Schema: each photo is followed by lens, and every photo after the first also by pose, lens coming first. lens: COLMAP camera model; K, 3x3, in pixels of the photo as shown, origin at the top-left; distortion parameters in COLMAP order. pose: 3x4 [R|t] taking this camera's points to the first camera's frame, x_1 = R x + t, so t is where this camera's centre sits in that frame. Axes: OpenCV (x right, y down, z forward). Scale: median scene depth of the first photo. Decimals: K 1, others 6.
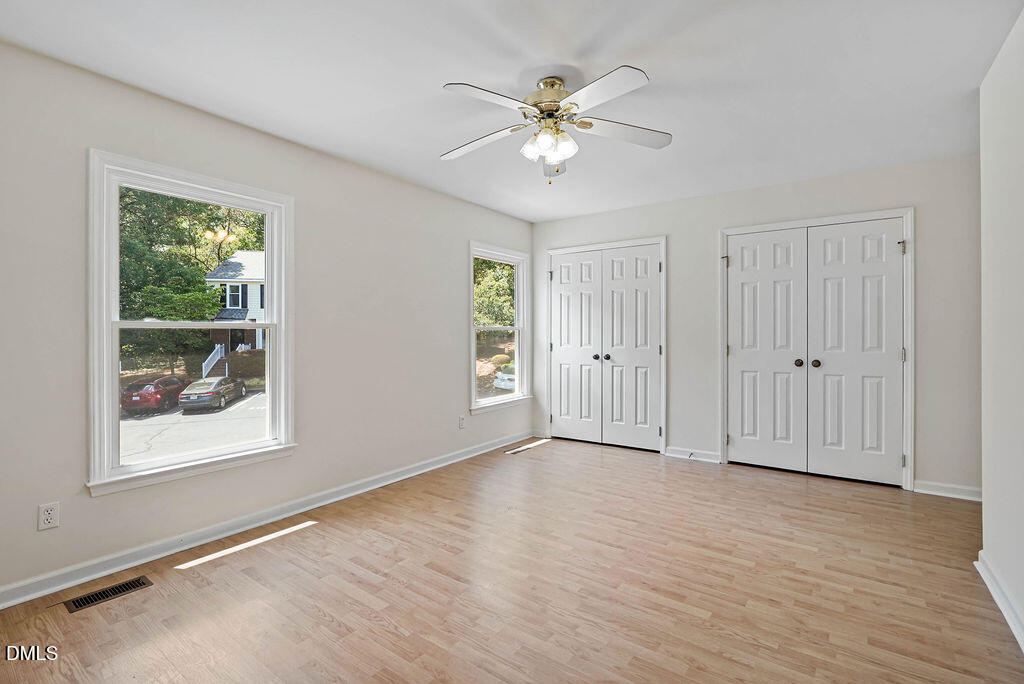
lens RADIAL K [[475.6, 0, 511.5], [0, 475.6, 333.5], [0, 0, 1]] dist [-0.003933, 0.000987]
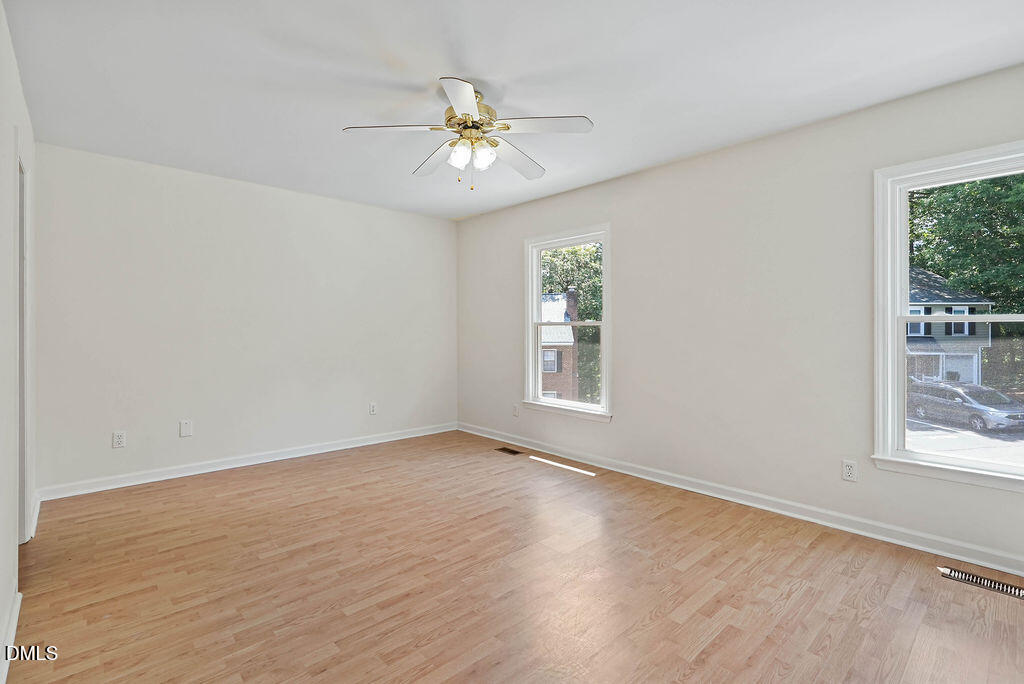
lens RADIAL K [[475.6, 0, 511.5], [0, 475.6, 333.5], [0, 0, 1]] dist [-0.003933, 0.000987]
pose [[-0.205065, 0.009331, -0.978704, 1.102219], [0.002073, 0.999956, 0.009099, 0.000937], [0.978746, -0.000163, -0.205075, 1.296571]]
